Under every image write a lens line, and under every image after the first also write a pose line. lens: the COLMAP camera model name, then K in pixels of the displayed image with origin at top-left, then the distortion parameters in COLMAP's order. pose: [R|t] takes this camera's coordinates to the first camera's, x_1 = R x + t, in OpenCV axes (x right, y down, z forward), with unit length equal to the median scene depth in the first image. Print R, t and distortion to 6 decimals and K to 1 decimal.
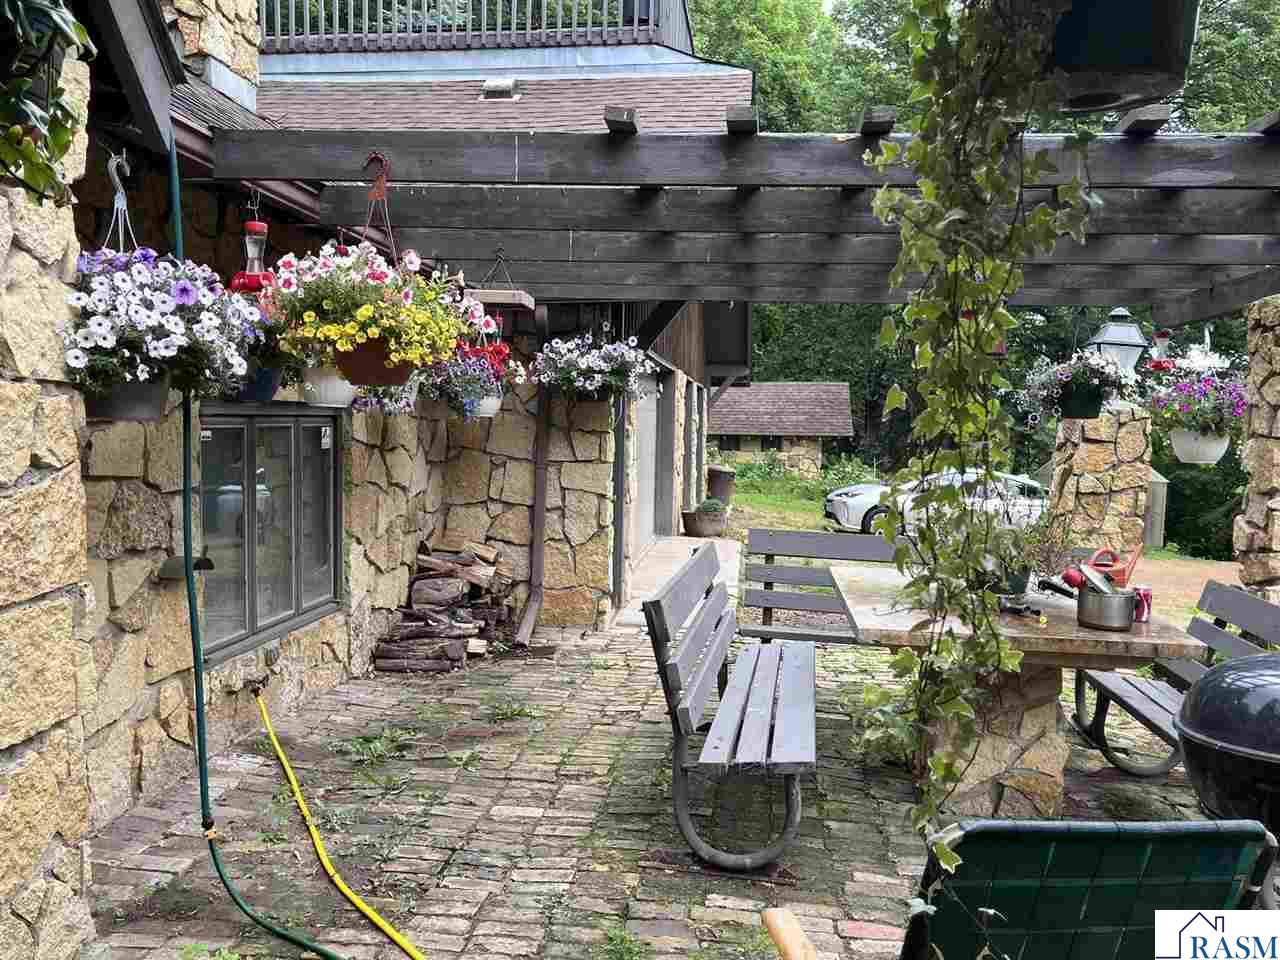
lens RADIAL K [[1083.0, 0, 640.0], [0, 1083.0, 480.0], [0, 0, 1]] dist [0.003395, -0.000004]
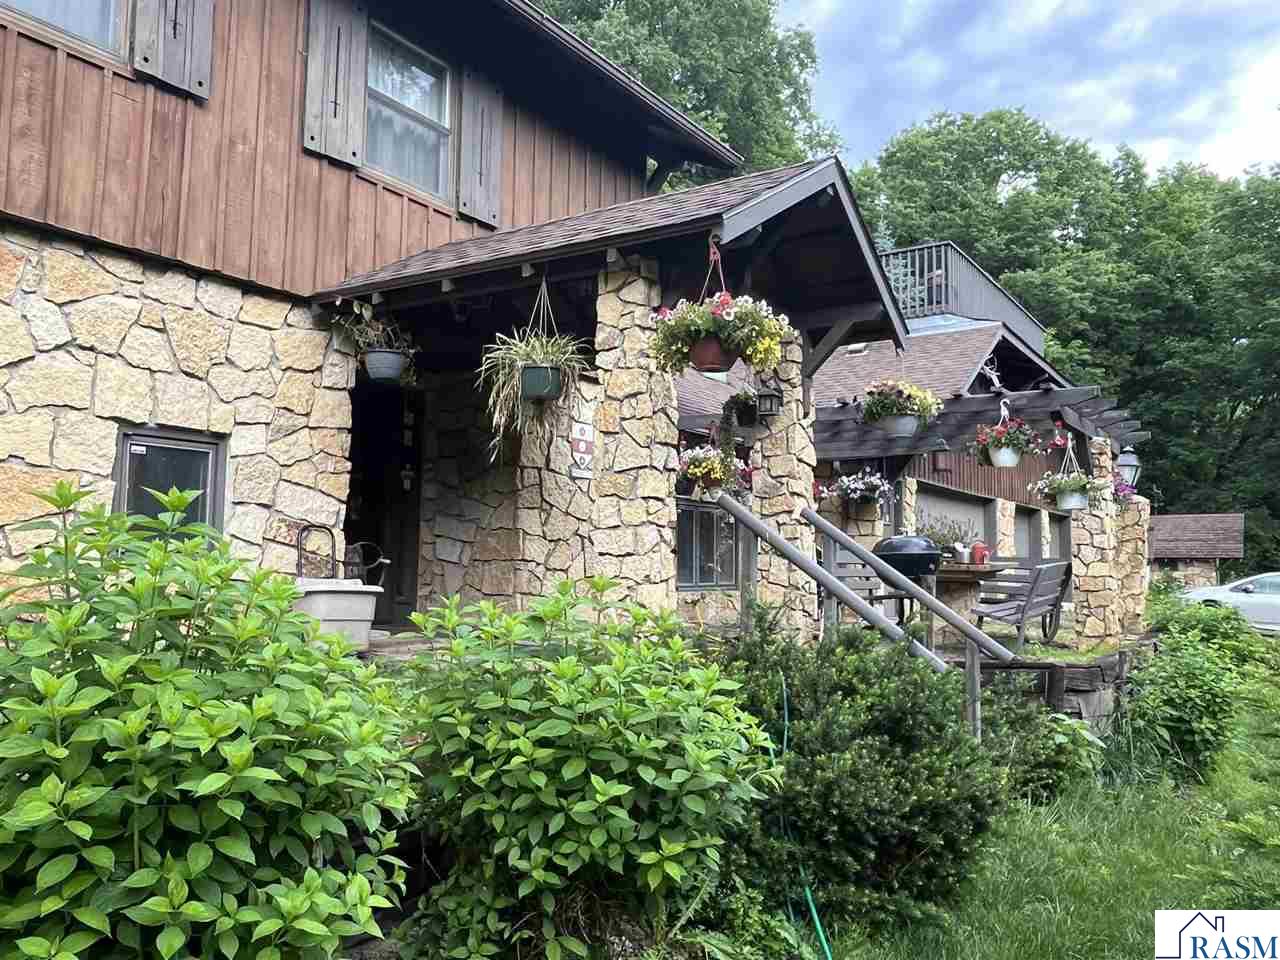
lens RADIAL K [[1056.5, 0, 640.0], [0, 1056.5, 480.0], [0, 0, 1]] dist [-0.000600, -0.000286]
pose [[0.869619, -0.045108, -0.491658, 0.607422], [-0.030511, 0.989005, -0.144704, 0.196201], [0.492779, 0.140838, 0.858681, -1.016706]]
